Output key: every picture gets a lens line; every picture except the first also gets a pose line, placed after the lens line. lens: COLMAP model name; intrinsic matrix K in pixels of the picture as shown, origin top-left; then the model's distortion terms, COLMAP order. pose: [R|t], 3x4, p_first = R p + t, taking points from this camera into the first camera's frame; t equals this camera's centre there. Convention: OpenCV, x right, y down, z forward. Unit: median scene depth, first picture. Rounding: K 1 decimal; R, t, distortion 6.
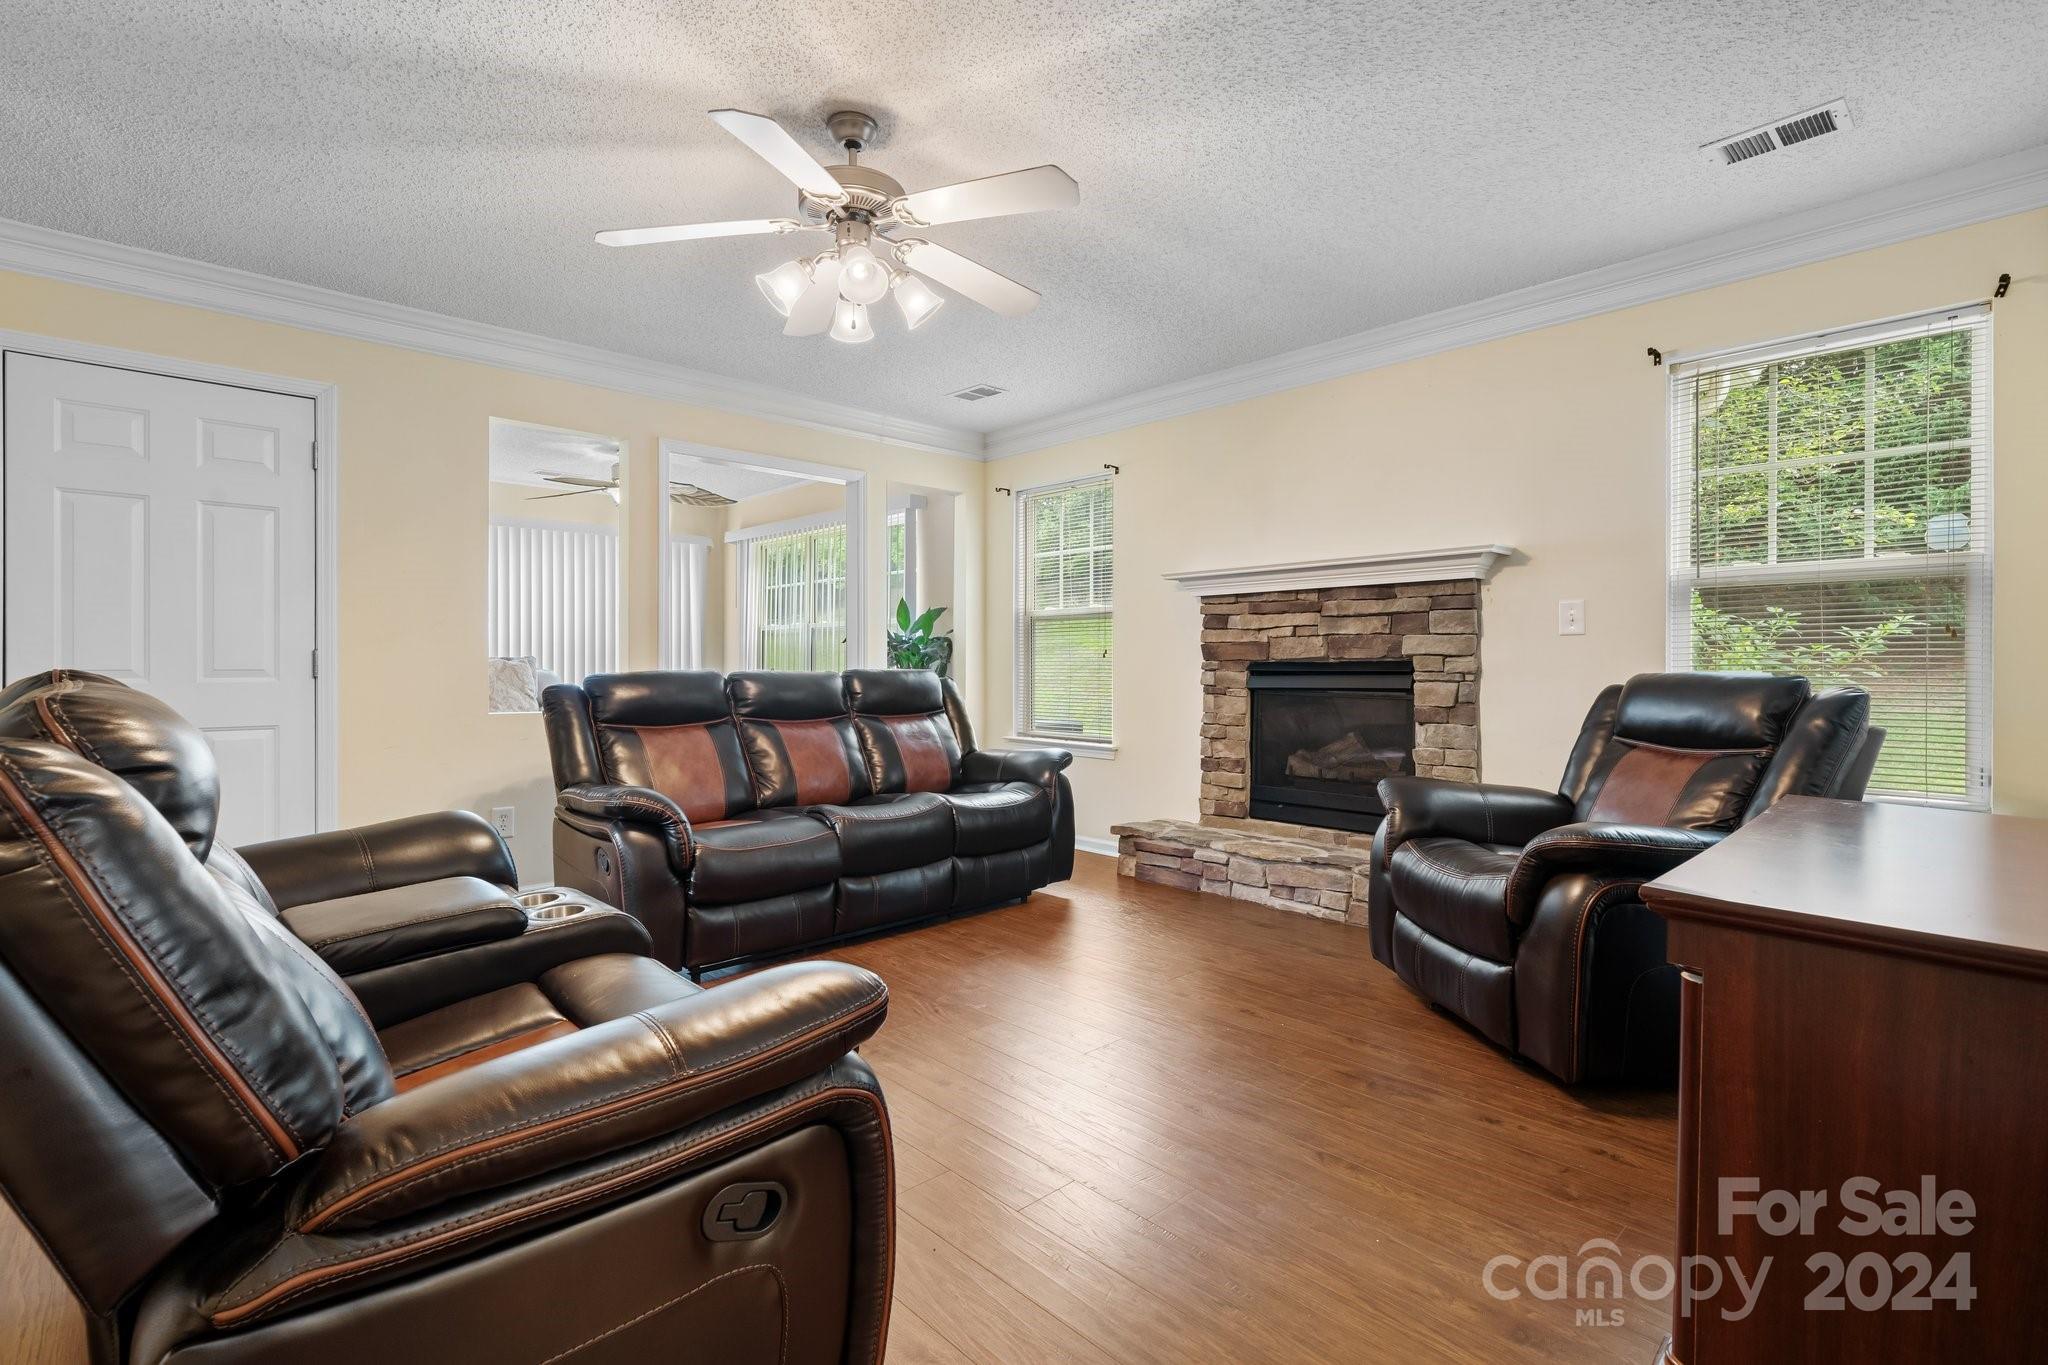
lens RADIAL K [[955.4, 0, 1013.9], [0, 955.4, 662.0], [0, 0, 1]] dist [0.002289, -0.000107]
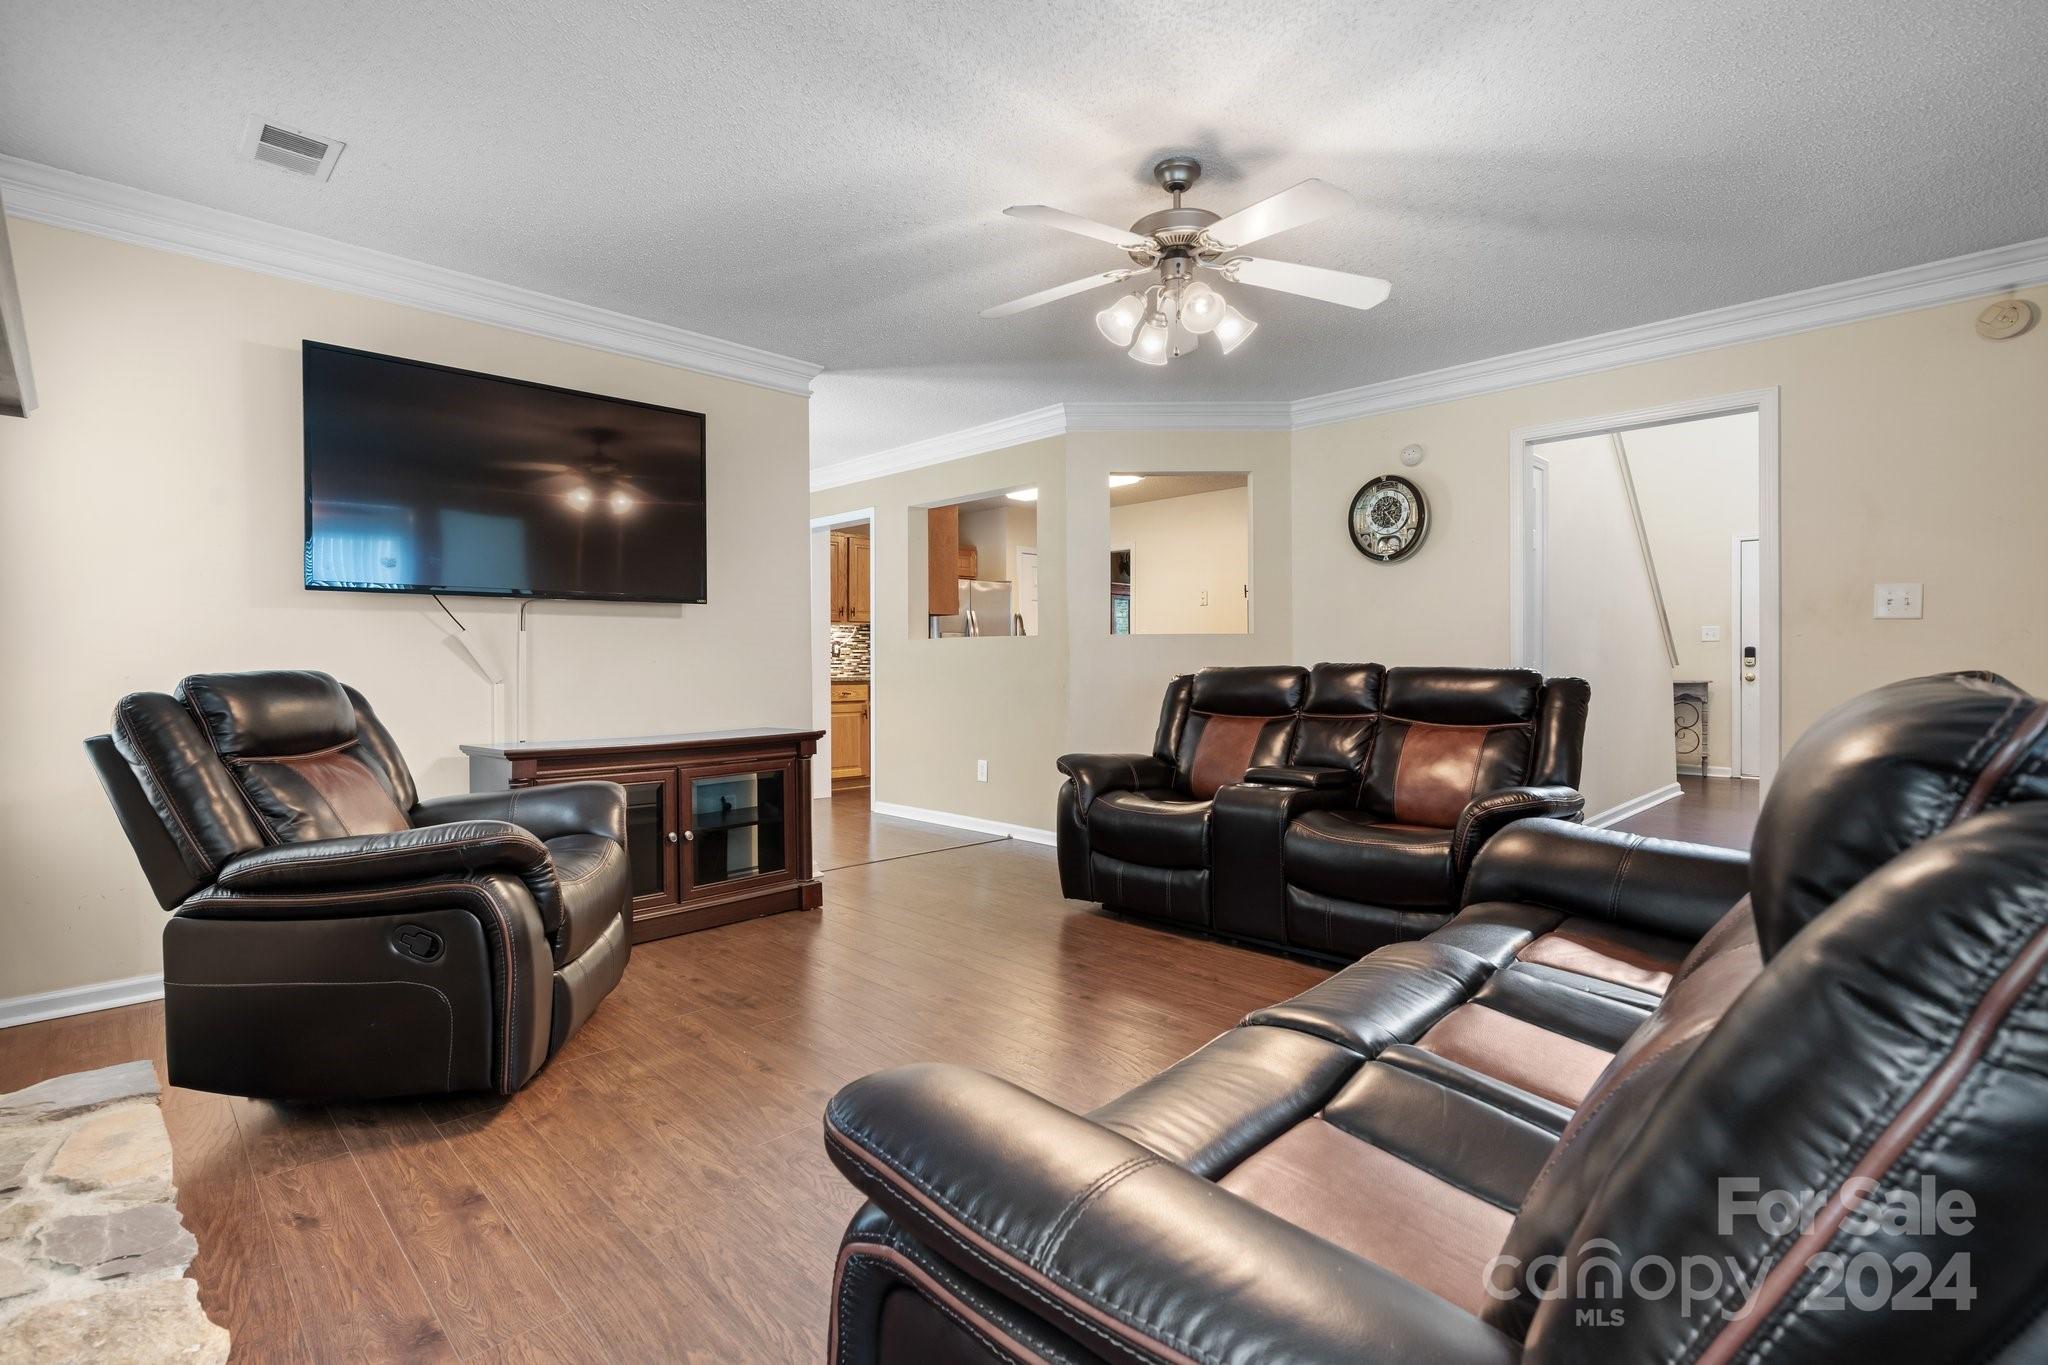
lens RADIAL K [[955.4, 0, 1013.9], [0, 955.4, 662.0], [0, 0, 1]] dist [0.002289, -0.000107]
pose [[-0.999790, 0.001548, -0.020449, 0.026285], [0.001503, 0.999996, 0.002248, 0.000031], [0.020453, 0.002217, -0.999788, 1.302173]]
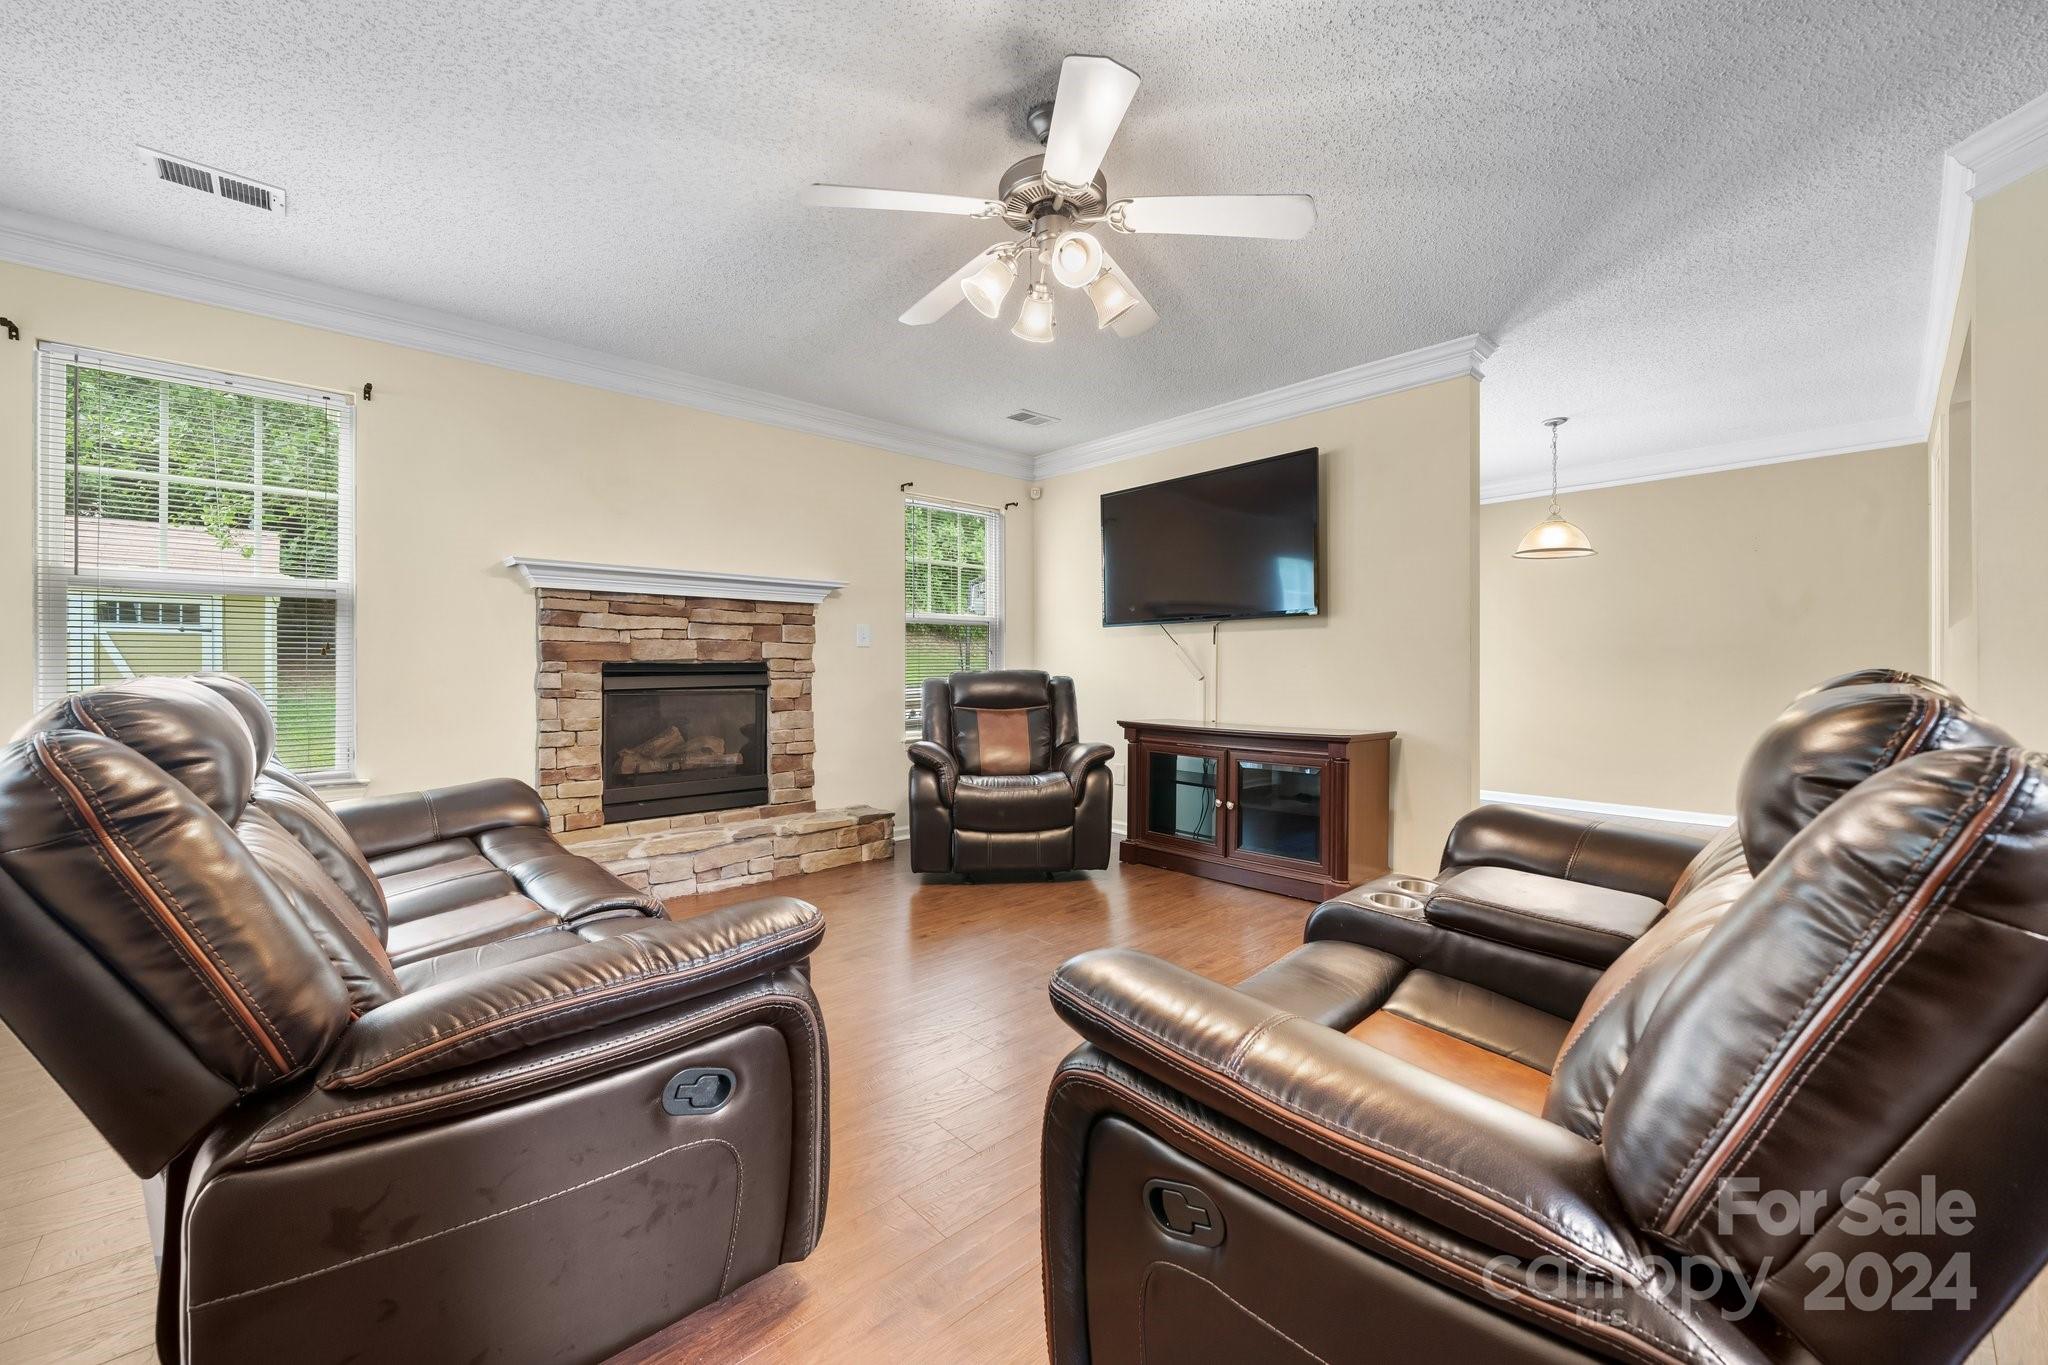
lens RADIAL K [[778.8, 0, 1027.4], [0, 778.8, 663.3], [0, 0, 1]] dist [-0.002639, -0.000171]
pose [[0.010203, 0.007937, 0.999916, -0.595178], [-0.000579, 0.999968, -0.007931, 0.007169], [-0.999948, -0.000498, 0.010207, 0.629538]]
